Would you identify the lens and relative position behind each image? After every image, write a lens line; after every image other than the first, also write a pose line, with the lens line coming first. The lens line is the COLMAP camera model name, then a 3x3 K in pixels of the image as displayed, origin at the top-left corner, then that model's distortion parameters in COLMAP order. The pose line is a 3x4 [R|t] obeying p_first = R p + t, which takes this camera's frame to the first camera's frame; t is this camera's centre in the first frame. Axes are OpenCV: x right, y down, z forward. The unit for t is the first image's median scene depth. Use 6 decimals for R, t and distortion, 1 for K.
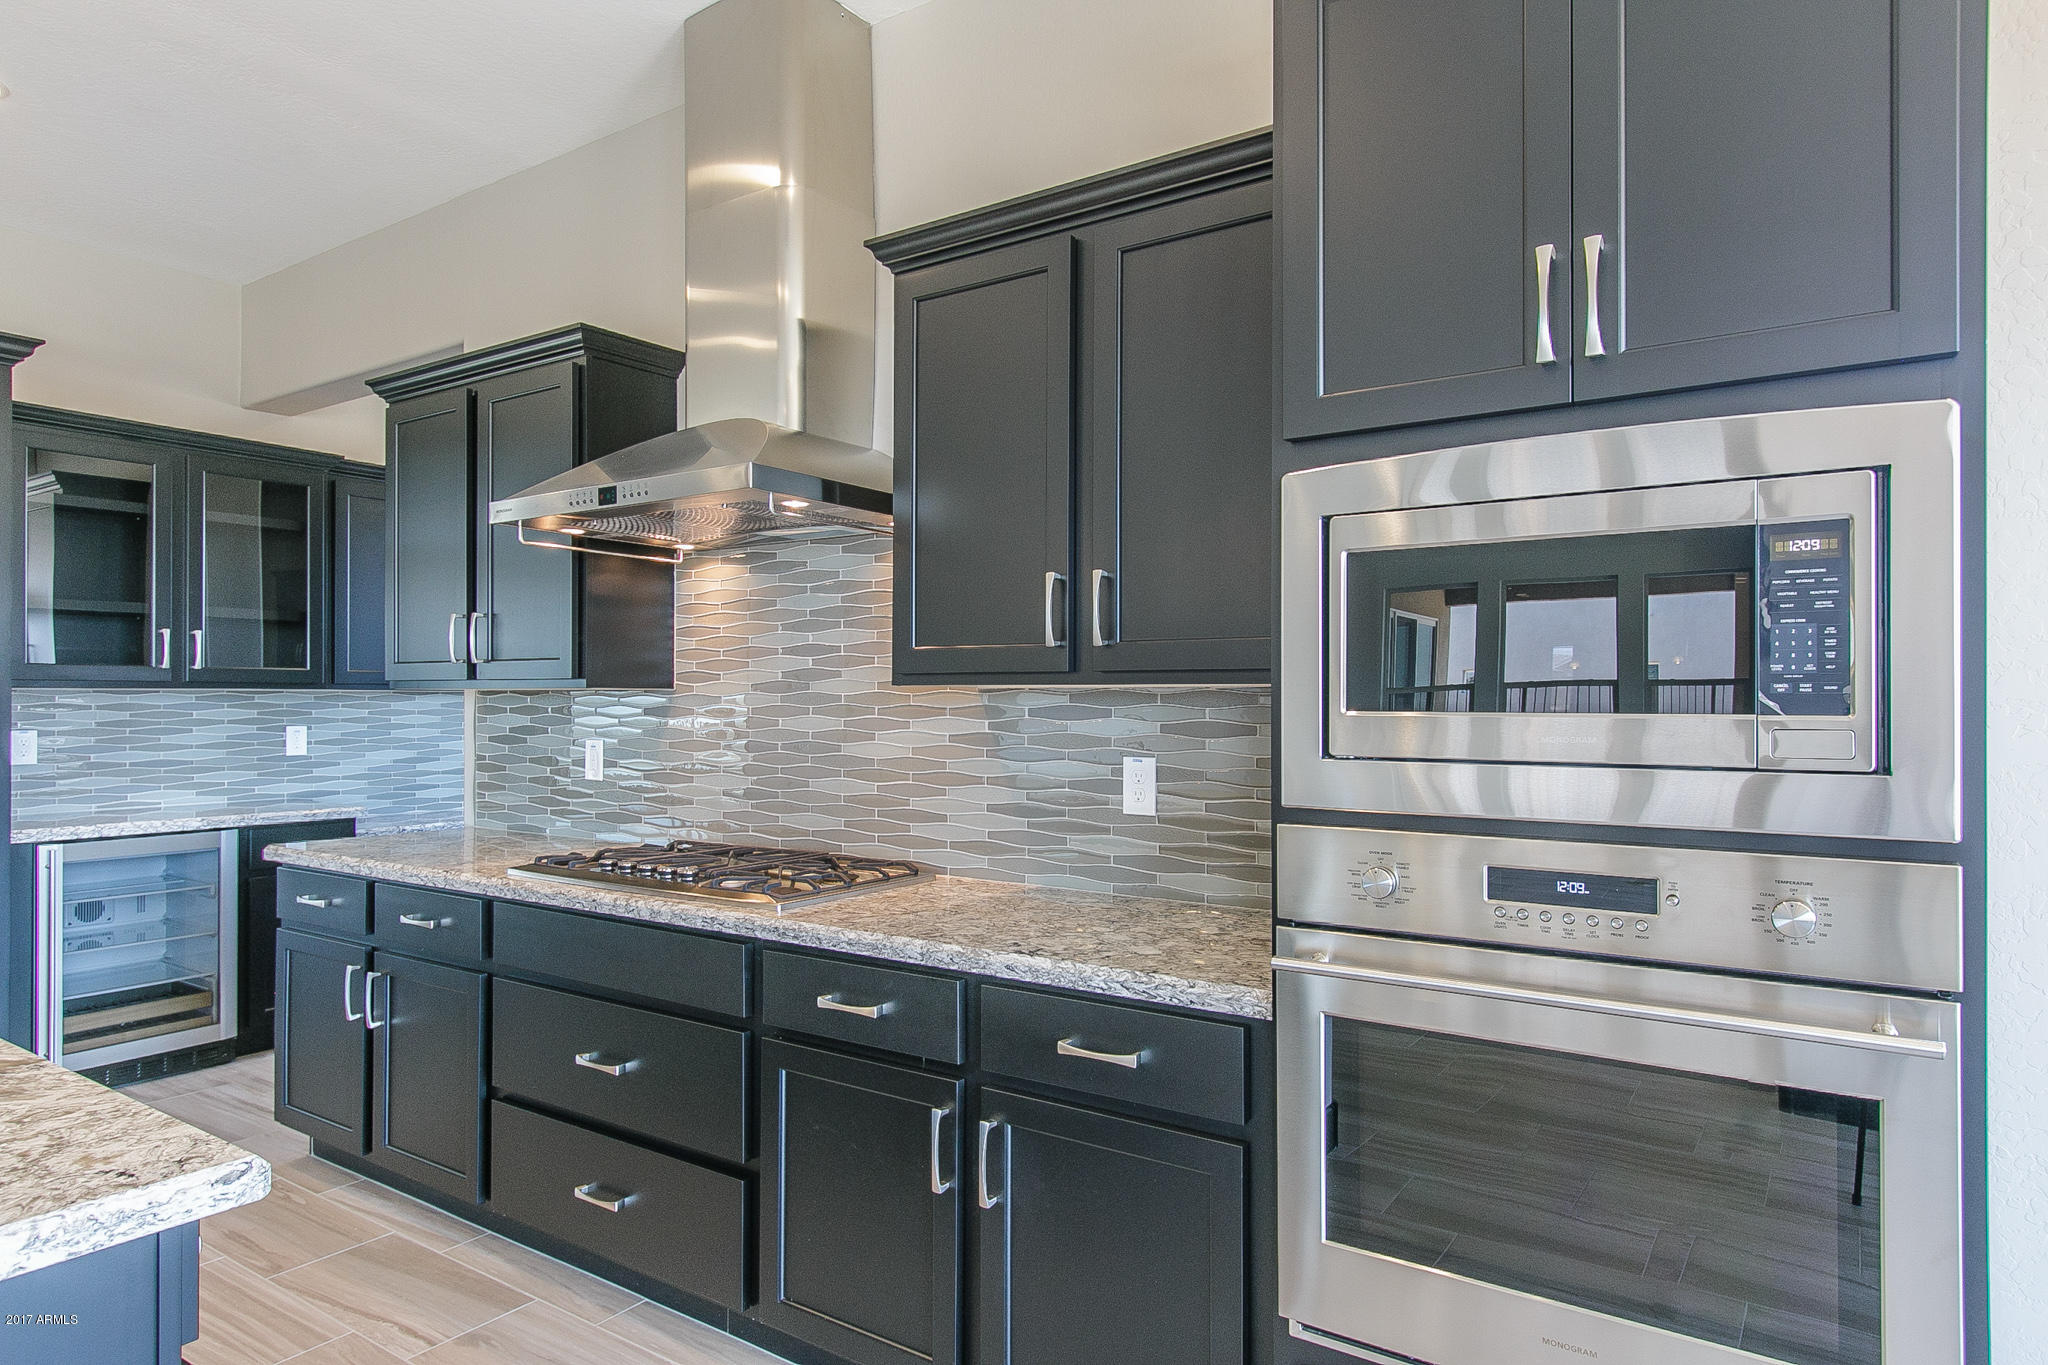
lens RADIAL K [[1232.5, 0, 1011.0], [0, 1232.5, 695.2], [0, 0, 1]] dist [0.014365, -0.000296]
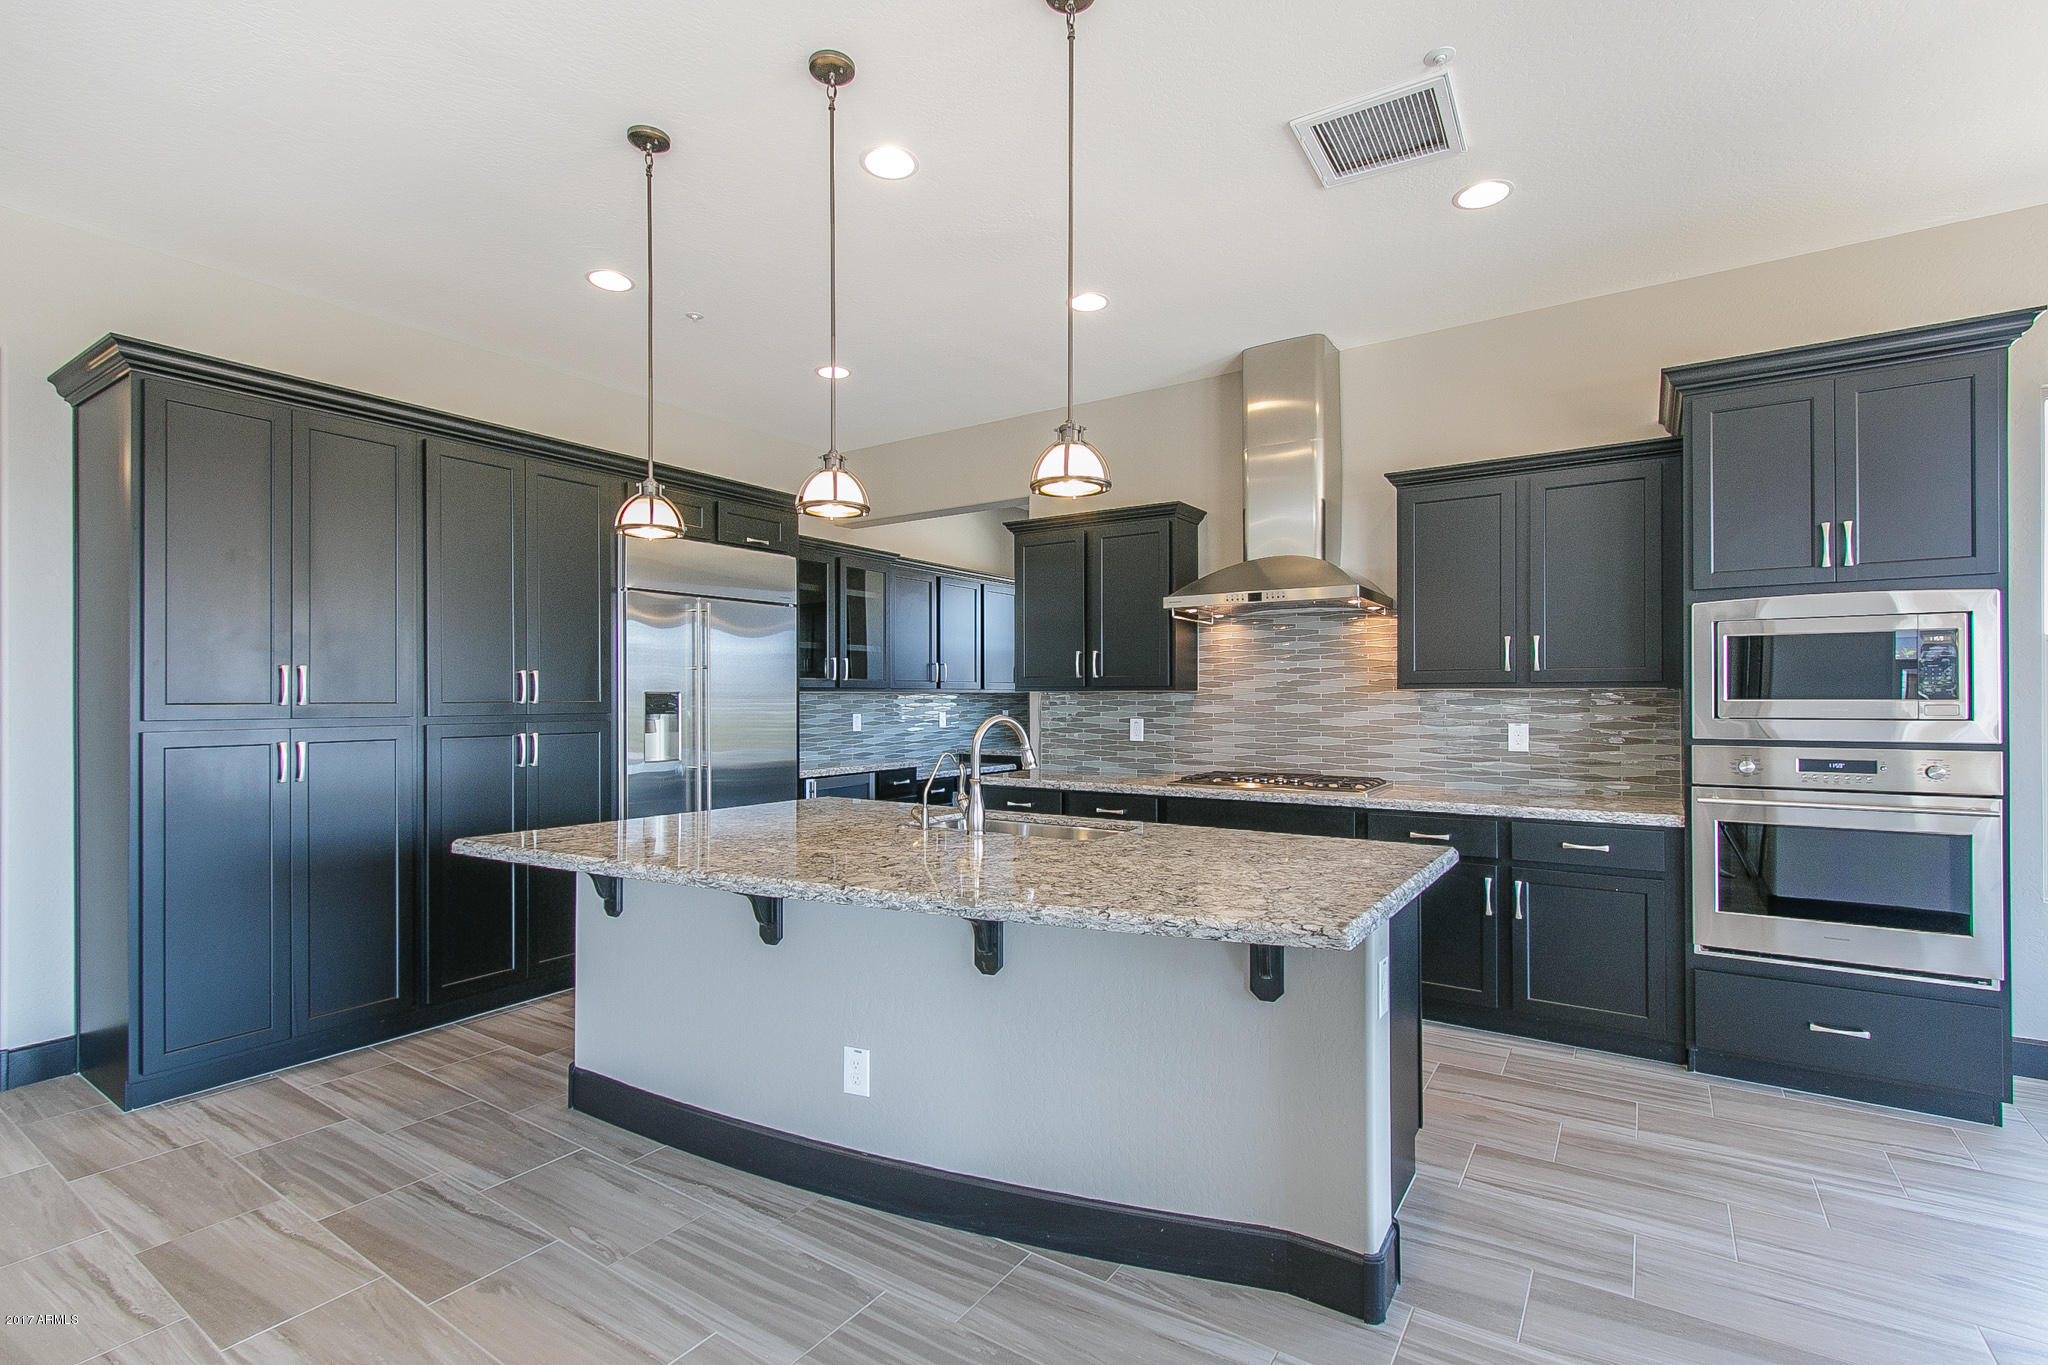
lens RADIAL K [[932.9, 0, 1020.6], [0, 932.9, 693.9], [0, 0, 1]] dist [0.001416, 0.000025]
pose [[0.999682, -0.004521, 0.024822, -0.634451], [0.004504, 0.999990, 0.000720, -0.003487], [-0.024825, -0.000608, 0.999692, -0.450868]]
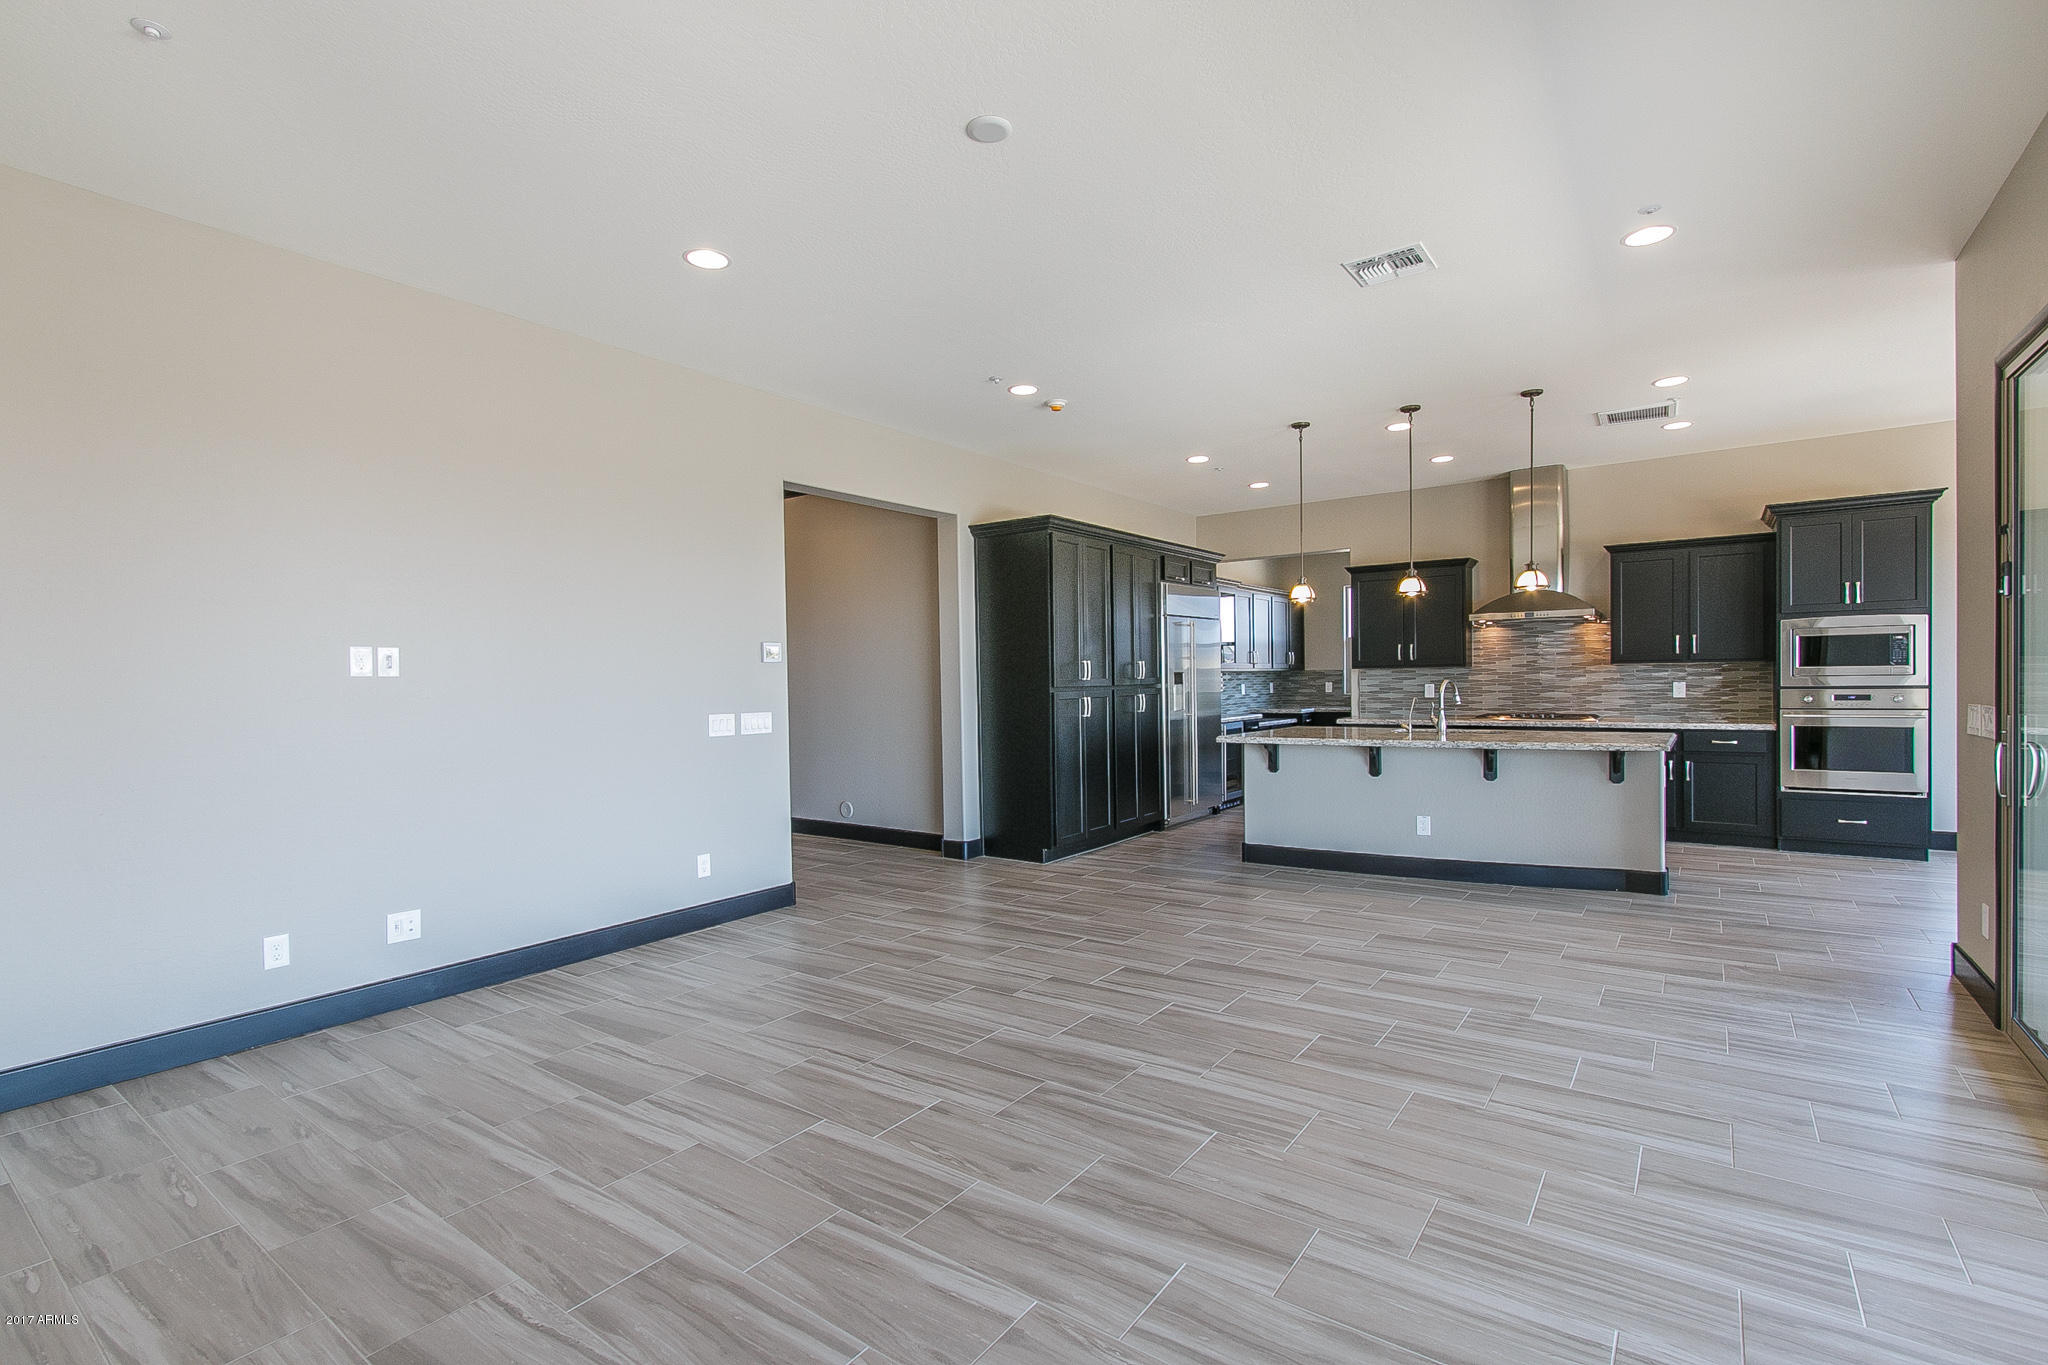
lens RADIAL K [[942.8, 0, 1014.8], [0, 942.8, 695.0], [0, 0, 1]] dist [0.001702, -0.000186]
pose [[0.999676, -0.017222, -0.018756, -1.540507], [0.017624, 0.999614, 0.021494, -0.006541], [0.018378, -0.021818, 0.999593, -1.580679]]
